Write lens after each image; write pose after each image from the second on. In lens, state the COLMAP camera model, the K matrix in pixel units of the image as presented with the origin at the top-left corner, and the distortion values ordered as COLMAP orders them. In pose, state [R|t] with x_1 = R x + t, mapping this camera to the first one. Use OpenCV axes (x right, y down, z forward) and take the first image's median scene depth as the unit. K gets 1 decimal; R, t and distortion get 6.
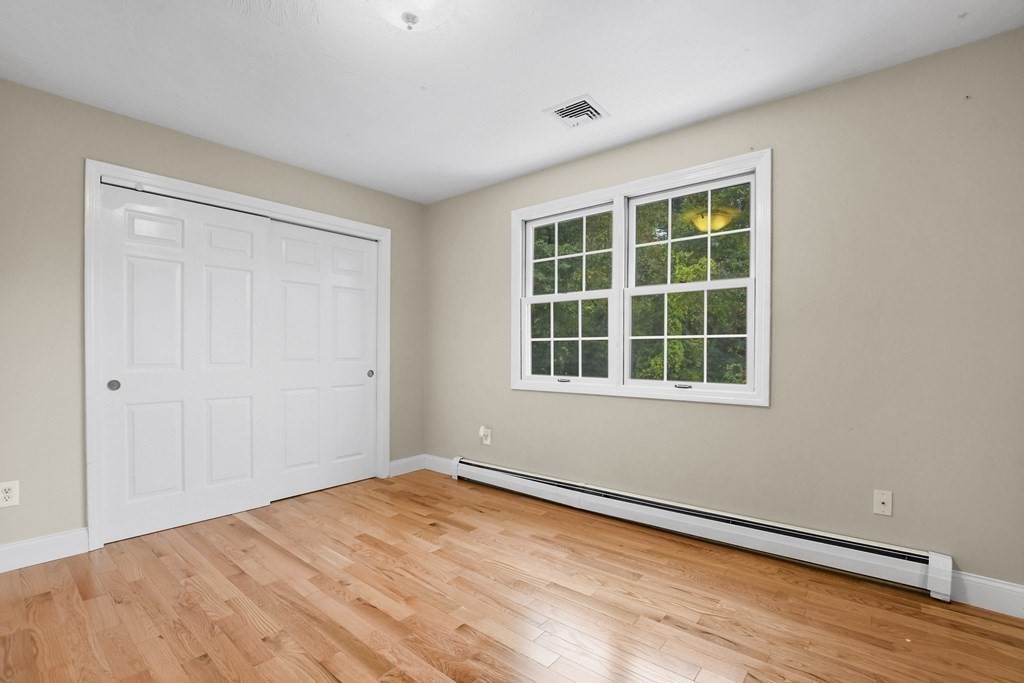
lens RADIAL K [[453.2, 0, 513.1], [0, 453.2, 348.3], [0, 0, 1]] dist [-0.019813, -0.000046]
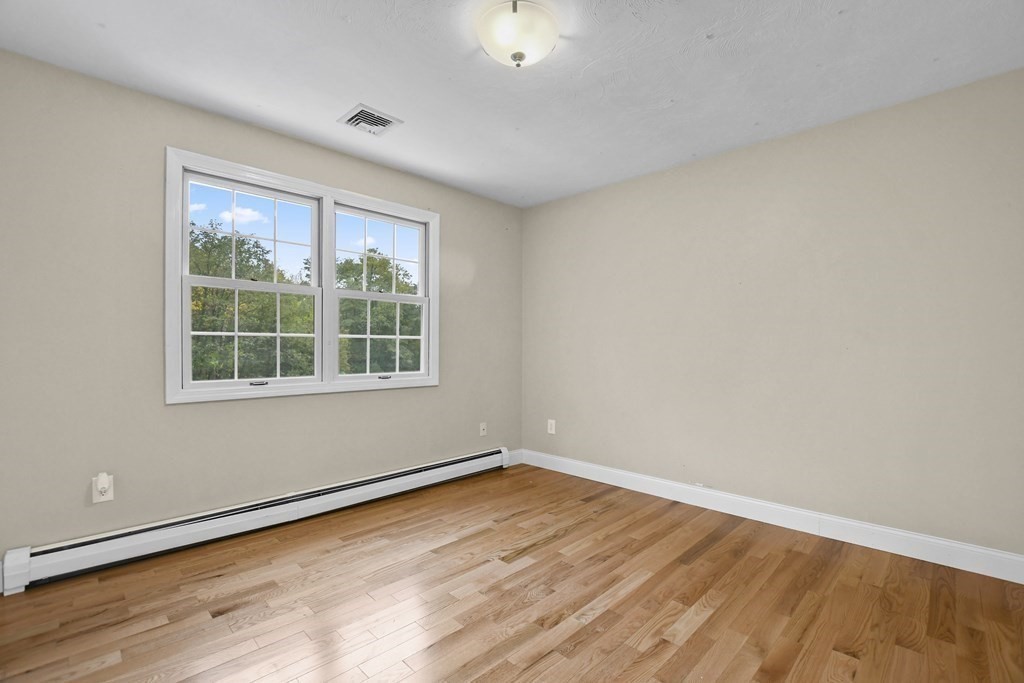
lens RADIAL K [[448.8, 0, 511.0], [0, 448.8, 347.3], [0, 0, 1]] dist [-0.008098, 0.000287]
pose [[0.119856, -0.002248, 0.992789, -0.807965], [-0.005652, 0.999980, 0.002946, -0.001377], [-0.992775, -0.005964, 0.119841, 0.527097]]
